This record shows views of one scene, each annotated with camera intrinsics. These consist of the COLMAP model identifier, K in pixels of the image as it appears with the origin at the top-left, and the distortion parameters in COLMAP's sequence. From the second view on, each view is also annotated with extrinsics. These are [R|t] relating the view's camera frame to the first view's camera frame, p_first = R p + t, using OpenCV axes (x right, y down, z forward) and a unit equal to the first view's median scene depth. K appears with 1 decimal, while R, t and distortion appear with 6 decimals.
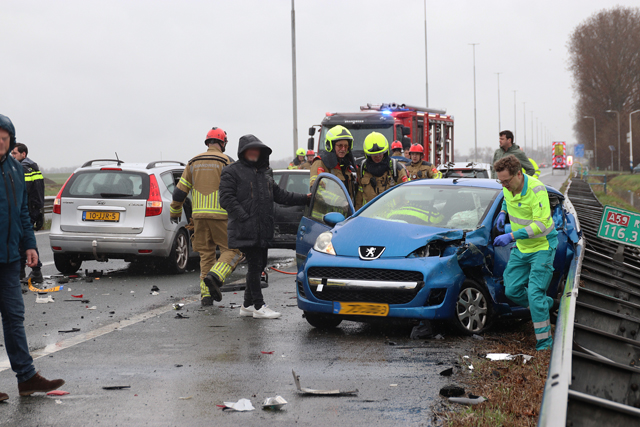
lens RADIAL K [[1854.8, 0, 318.0], [0, 1854.8, 216.4], [0, 0, 1]] dist [0.090046, 0.000000]
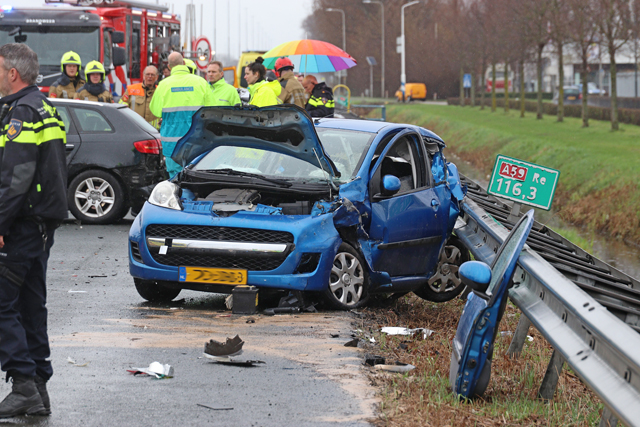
lens RADIAL K [[3038.7, 0, 315.4], [0, 3038.7, 213.4], [0, 0, 1]] dist [0.132933, 0.000000]
pose [[0.990023, 0.013551, 0.140255, -0.077409], [-0.015720, 0.999773, 0.014372, 0.001356], [-0.140029, -0.016433, 0.990011, -0.213665]]
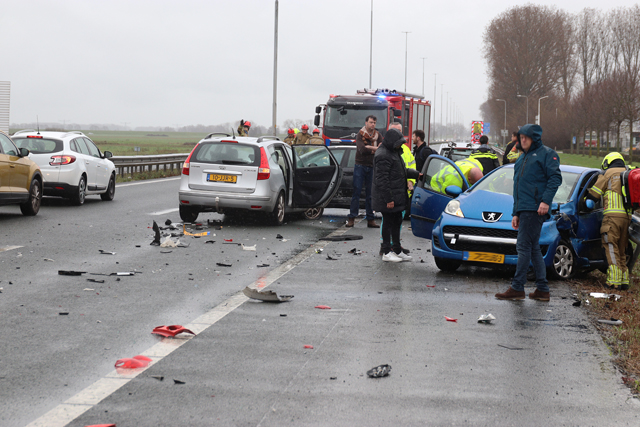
lens RADIAL K [[1637.3, 0, 319.2], [0, 1637.3, 218.4], [0, 0, 1]] dist [0.061565, 0.000000]
pose [[0.998457, 0.038962, 0.039579, -0.093870], [-0.039914, 0.998925, 0.023559, -0.001666], [-0.038618, -0.025103, 0.998939, -0.128531]]
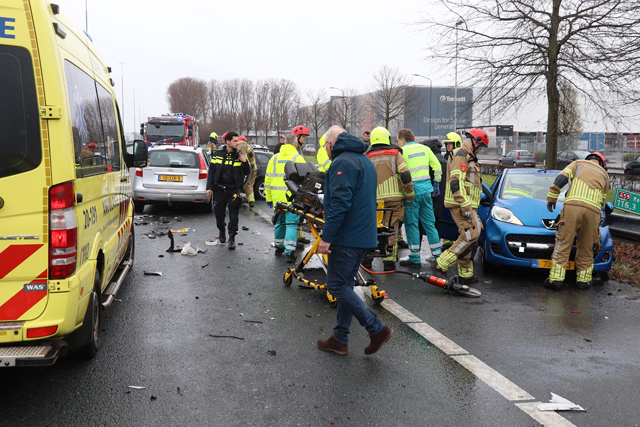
lens RADIAL K [[729.0, 0, 341.5], [0, 729.0, 230.0], [0, 0, 1]] dist [0.010460, 0.000000]
pose [[0.931218, -0.015327, 0.364141, -0.212304], [-0.018633, 0.995807, 0.089564, -0.015260], [-0.363986, -0.090188, 0.927027, 0.344536]]
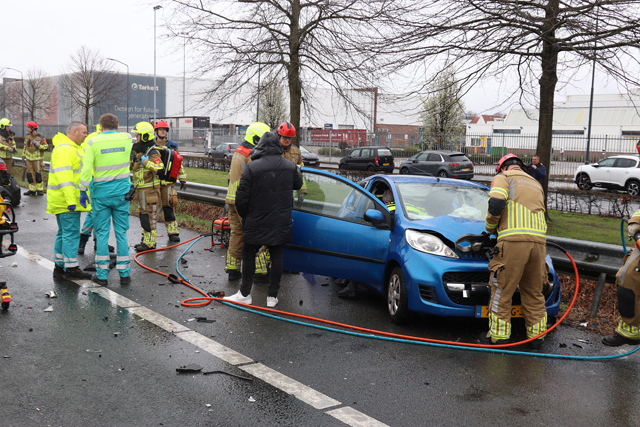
lens RADIAL K [[729.0, 0, 326.6], [0, 729.0, 213.7], [0, 0, 1]] dist [0.010460, 0.000000]
pose [[0.713130, -0.027972, 0.700474, -0.209378], [-0.029528, 0.997118, 0.069879, -0.019202], [-0.700410, -0.070516, 0.710249, 0.500783]]
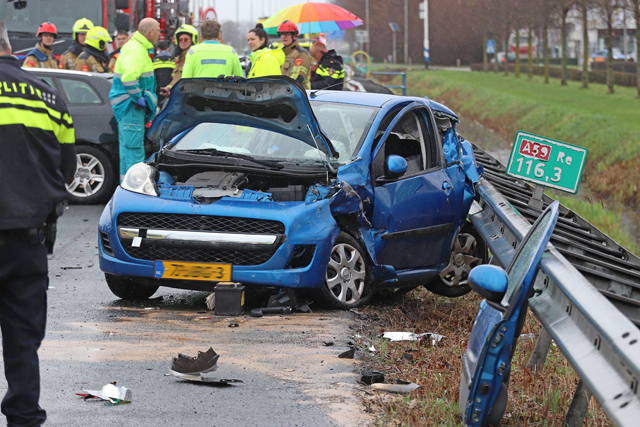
lens RADIAL K [[3038.7, 0, 322.9], [0, 3038.7, 211.0], [0, 0, 1]] dist [0.132933, 0.000000]
pose [[0.990822, 0.008587, 0.134901, -0.055409], [-0.012030, 0.999622, 0.024723, -0.002162], [-0.134638, -0.026119, 0.990551, -0.111019]]
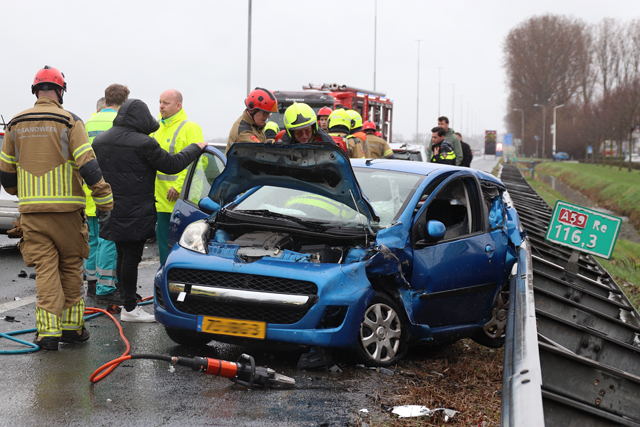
lens RADIAL K [[1637.3, 0, 316.7], [0, 1637.3, 214.1], [0, 0, 1]] dist [0.061565, 0.000000]
pose [[0.998974, 0.037622, 0.025228, 0.024520], [-0.038002, 0.999168, 0.014787, -0.004549], [-0.024650, -0.015731, 0.999572, 0.214032]]
